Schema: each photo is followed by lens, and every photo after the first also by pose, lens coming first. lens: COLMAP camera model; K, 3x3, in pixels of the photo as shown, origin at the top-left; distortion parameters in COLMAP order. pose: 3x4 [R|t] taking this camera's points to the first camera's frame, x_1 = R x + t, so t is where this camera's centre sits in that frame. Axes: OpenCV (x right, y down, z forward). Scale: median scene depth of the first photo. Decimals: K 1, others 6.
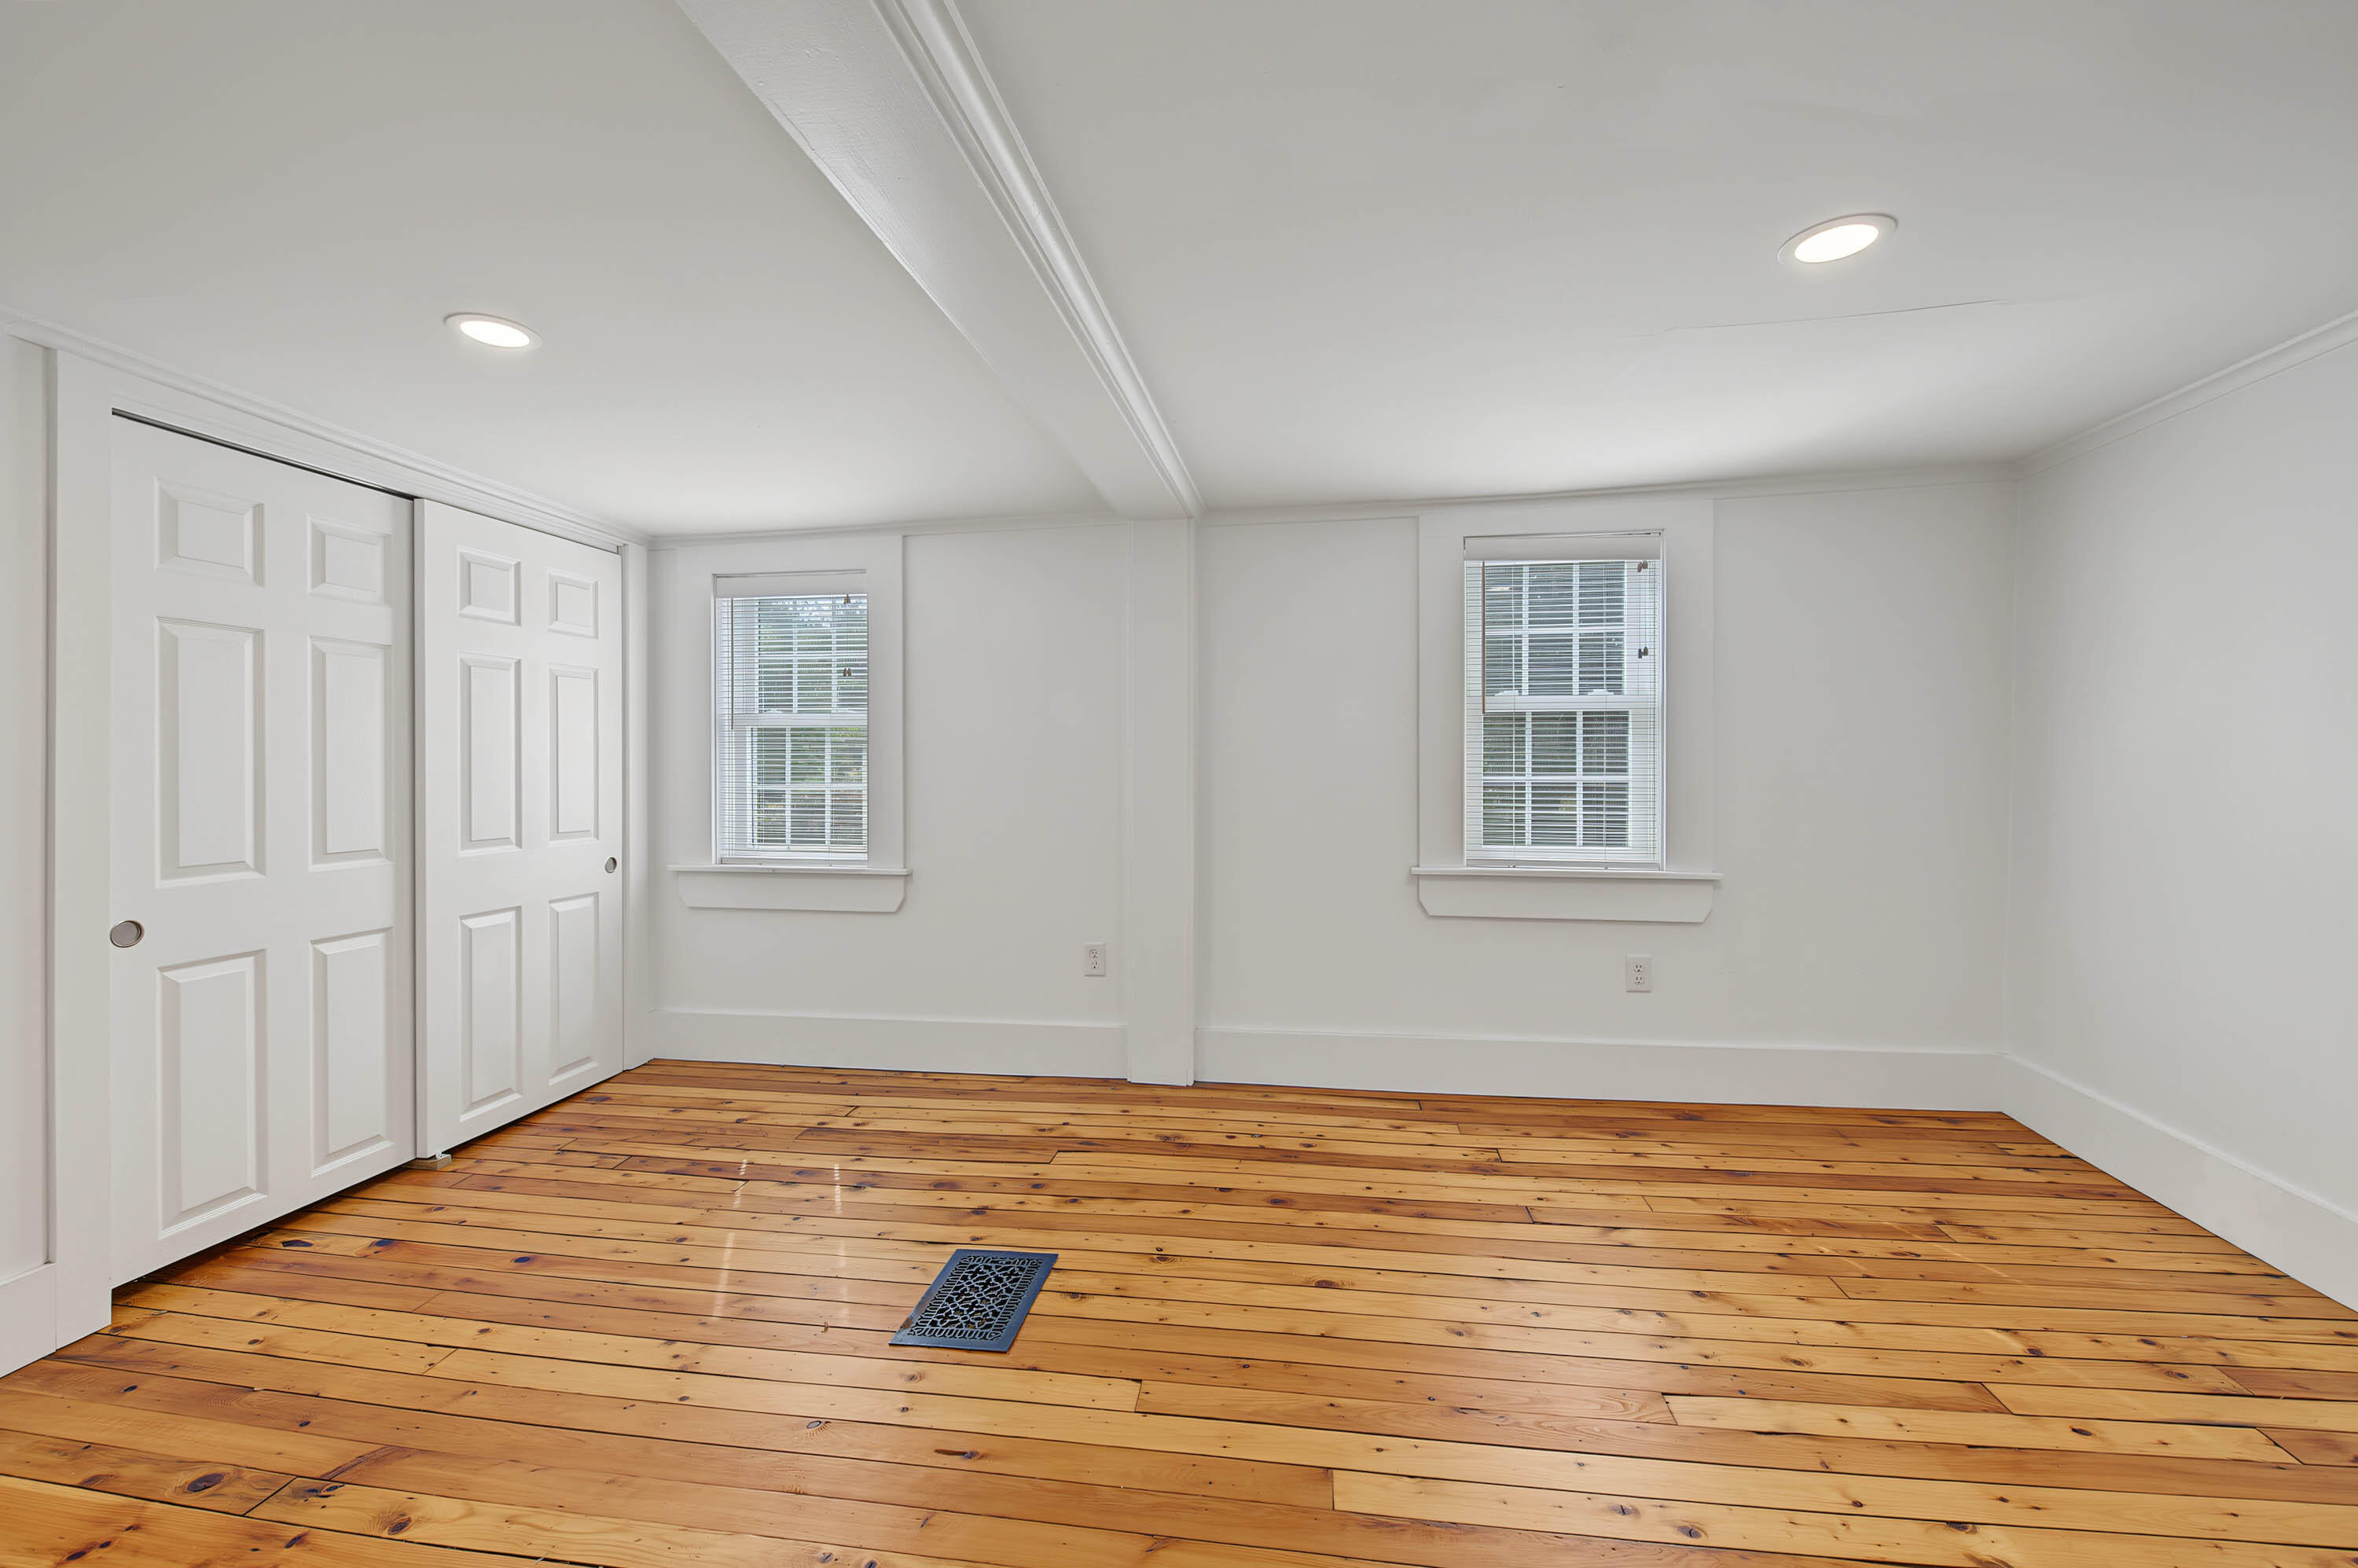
lens RADIAL K [[924.3, 0, 1185.4], [0, 924.3, 777.8], [0, 0, 1]] dist [0.001560, -0.002993]
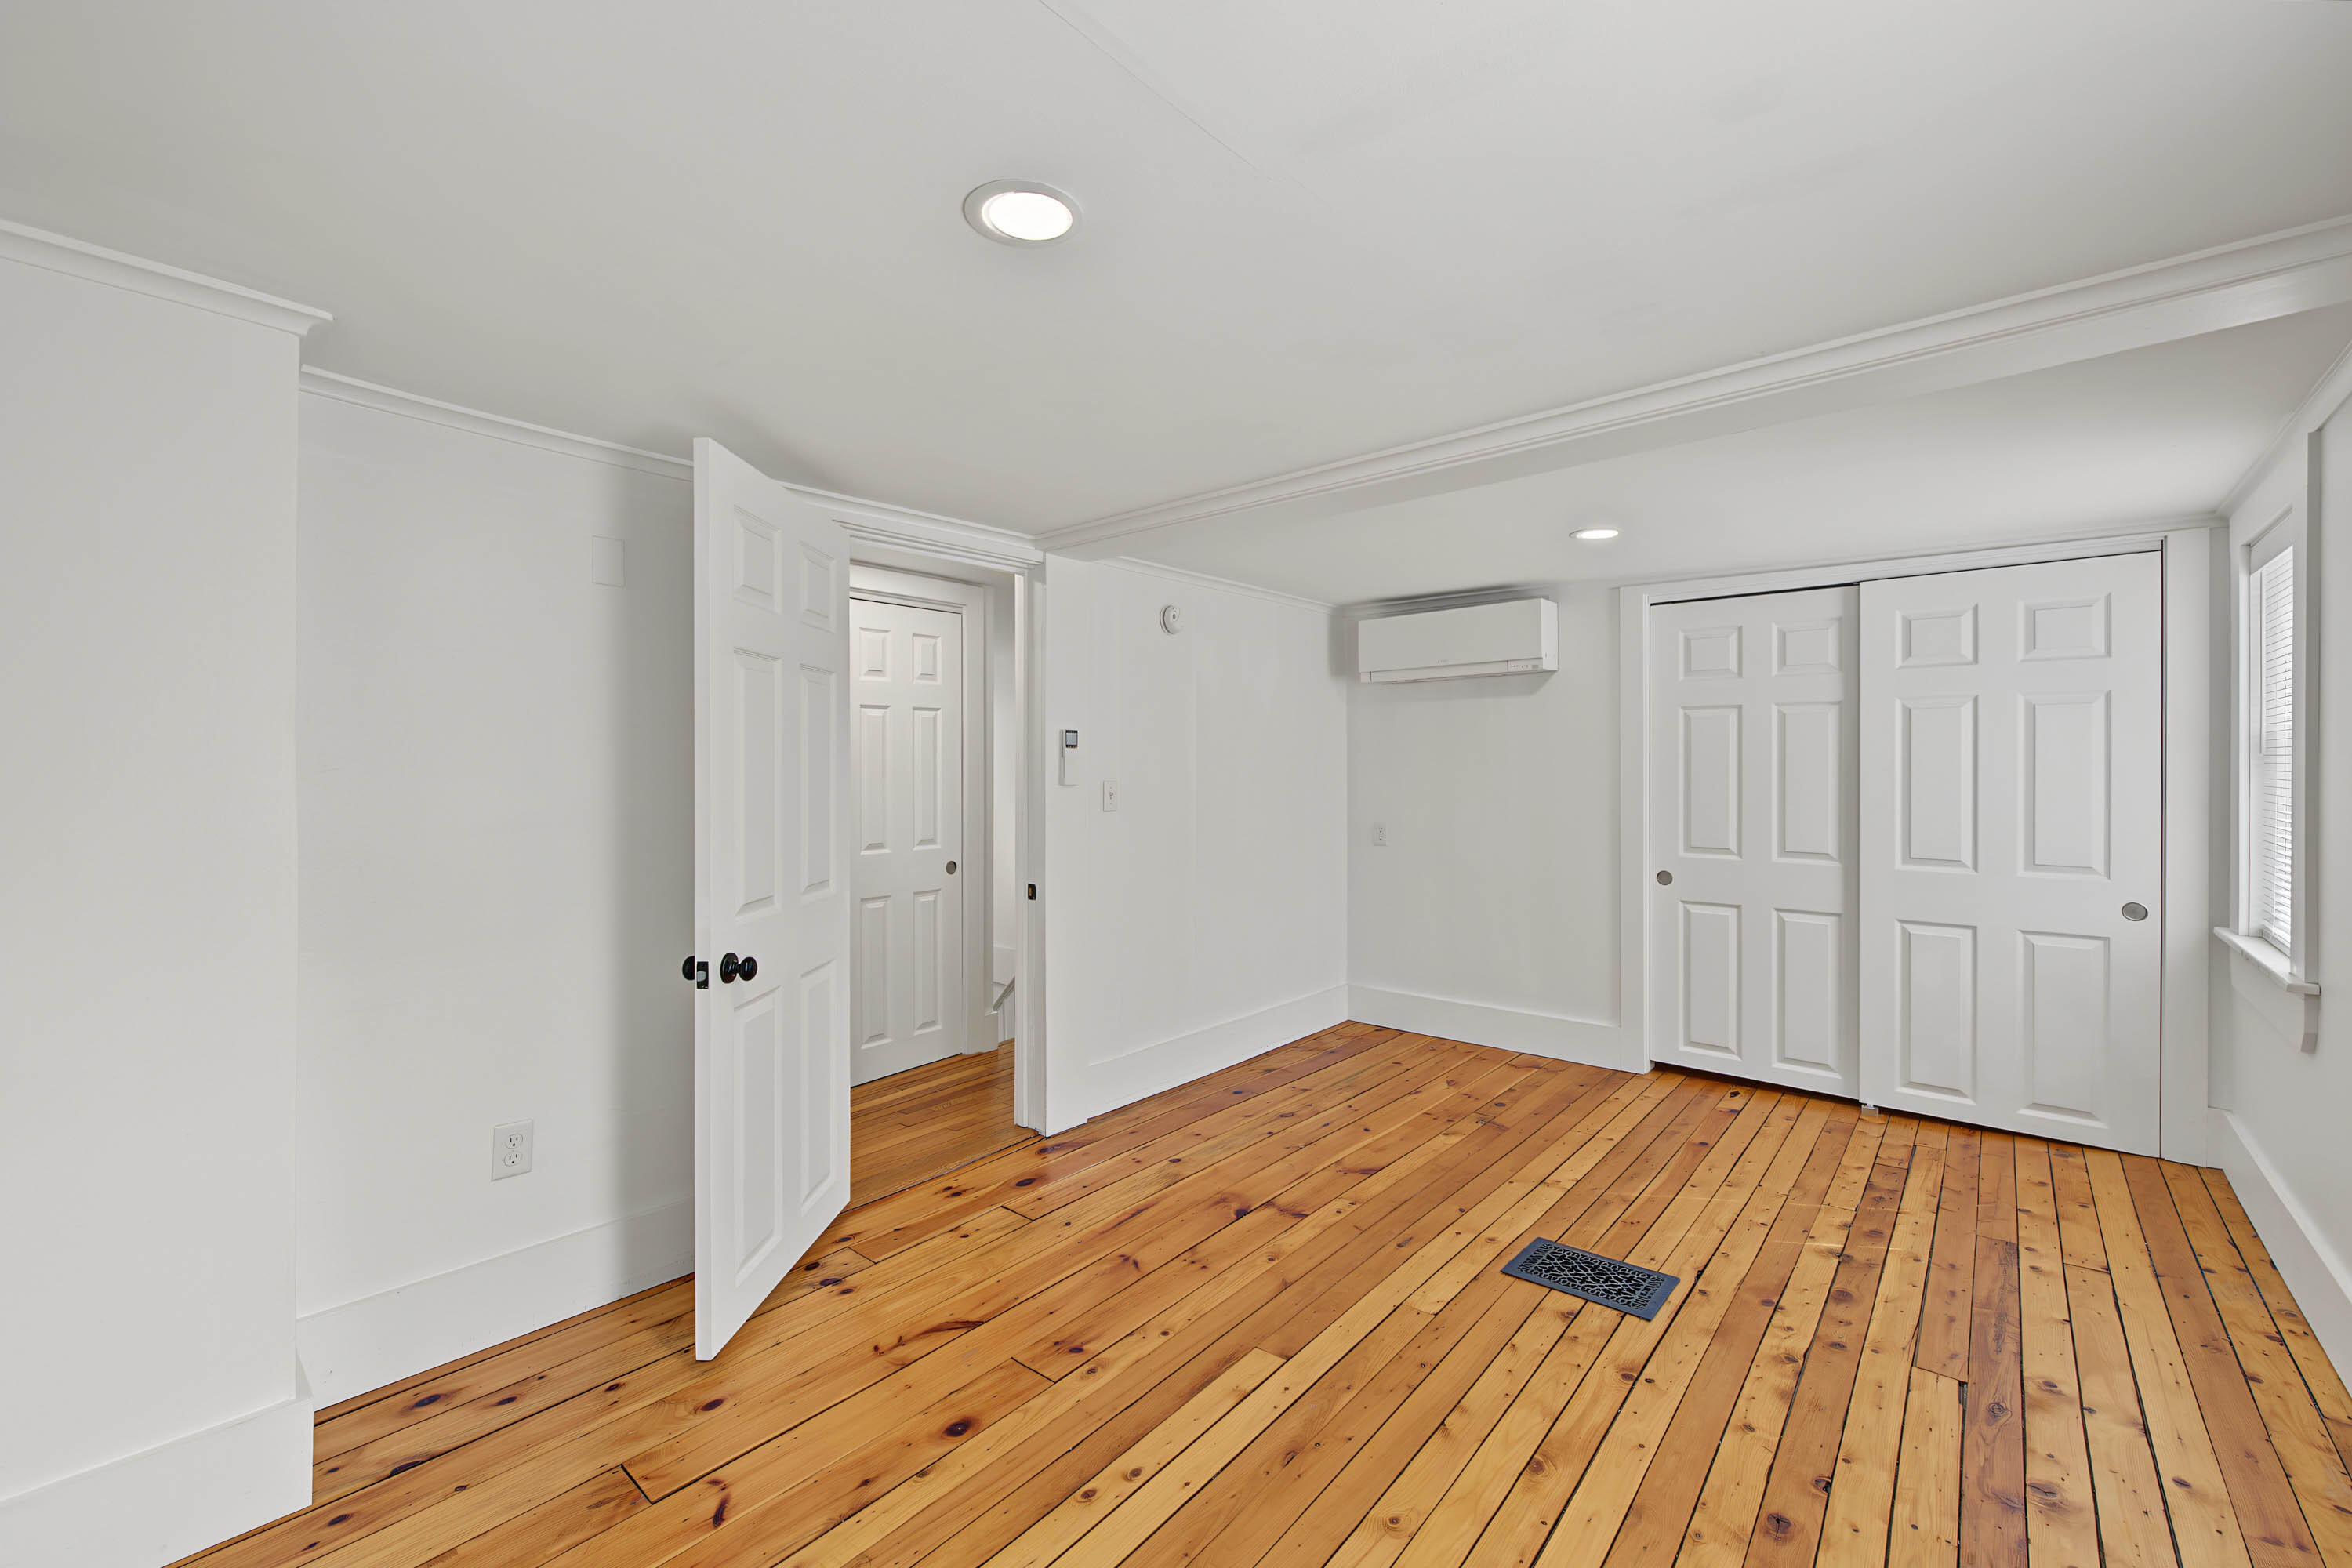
lens RADIAL K [[922.0, 0, 1182.4], [0, 922.0, 777.9], [0, 0, 1]] dist [0.001560, -0.002993]
pose [[-0.519566, 0.011903, -0.854348, 0.809294], [-0.013890, 0.999653, 0.022374, -0.053035], [0.854318, 0.023492, -0.519220, 0.937001]]
